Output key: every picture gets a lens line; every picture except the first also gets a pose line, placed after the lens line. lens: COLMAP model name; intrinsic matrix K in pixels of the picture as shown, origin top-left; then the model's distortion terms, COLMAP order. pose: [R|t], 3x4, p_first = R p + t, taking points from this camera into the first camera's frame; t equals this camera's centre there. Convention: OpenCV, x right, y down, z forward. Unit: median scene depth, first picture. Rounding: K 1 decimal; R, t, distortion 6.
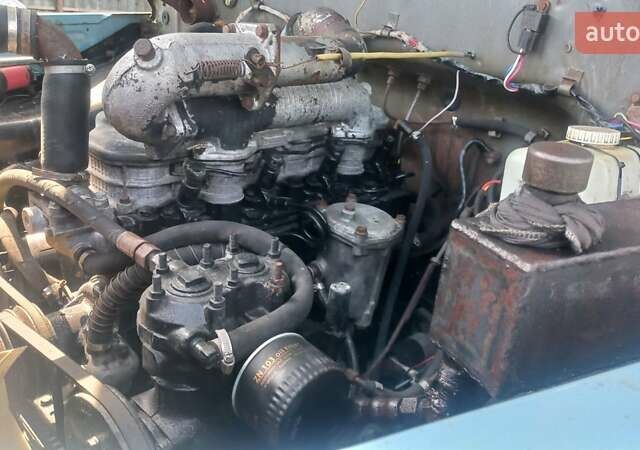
lens RADIAL K [[580.1, 0, 321.0], [0, 580.1, 214.5], [0, 0, 1]] dist [0.101478, -0.181361]
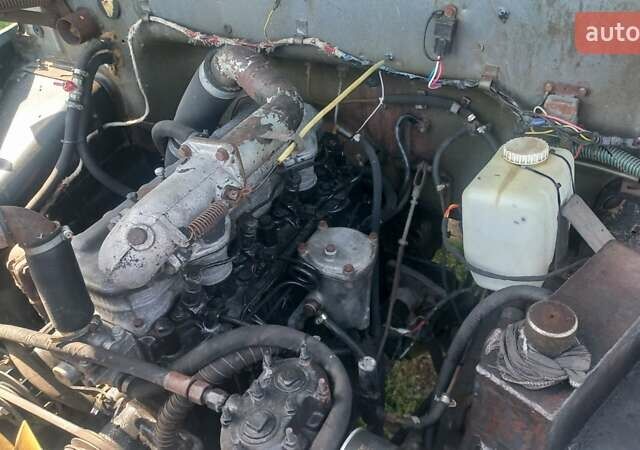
lens RADIAL K [[580.1, 0, 321.0], [0, 580.1, 214.5], [0, 0, 1]] dist [0.101478, -0.181361]
pose [[0.944626, -0.310841, 0.105168, -0.063510], [0.272965, 0.922202, 0.273922, -0.376260], [-0.182133, -0.230047, 0.955984, -0.041709]]
